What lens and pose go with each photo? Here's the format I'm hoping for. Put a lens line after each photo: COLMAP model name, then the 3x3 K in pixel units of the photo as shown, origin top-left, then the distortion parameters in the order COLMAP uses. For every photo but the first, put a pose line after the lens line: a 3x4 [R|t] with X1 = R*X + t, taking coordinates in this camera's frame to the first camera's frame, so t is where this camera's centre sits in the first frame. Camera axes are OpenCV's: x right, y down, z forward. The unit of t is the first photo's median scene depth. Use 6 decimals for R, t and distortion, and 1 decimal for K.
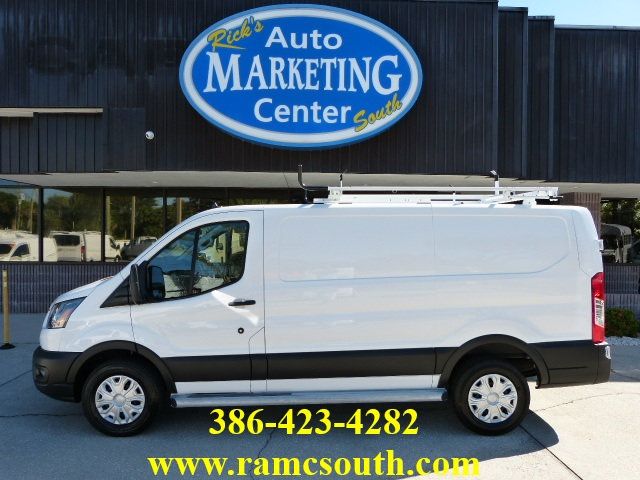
lens RADIAL K [[478.8, 0, 319.6], [0, 478.8, 243.9], [0, 0, 1]] dist [-0.041676, 0.033954]
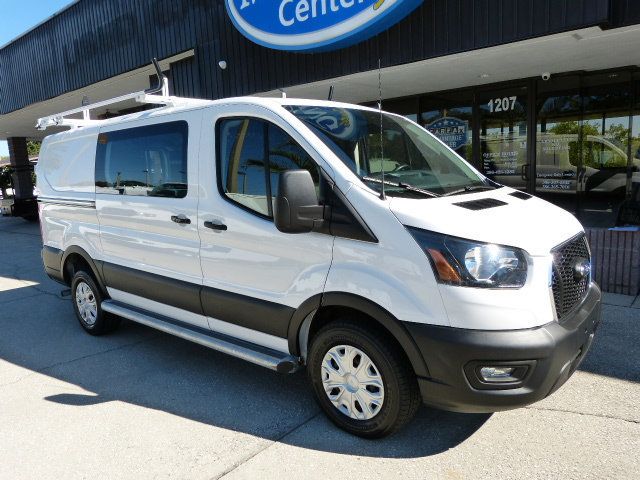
lens RADIAL K [[479.1, 0, 320.3], [0, 479.1, 244.6], [0, 0, 1]] dist [-0.038799, 0.029629]
pose [[0.746878, 0.056817, -0.662529, 0.548200], [0.046937, 0.989353, 0.137758, 0.032191], [0.663302, -0.133986, 0.736260, 0.324154]]
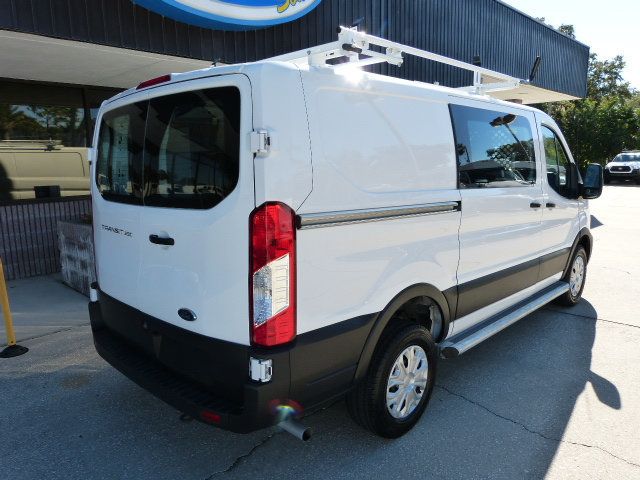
lens RADIAL K [[479.1, 0, 320.3], [0, 479.1, 244.6], [0, 0, 1]] dist [-0.038799, 0.029629]
pose [[0.717660, -0.143899, 0.681365, -0.461773], [0.038911, 0.985176, 0.167078, 0.010746], [-0.695306, -0.093392, 0.712620, 0.369317]]
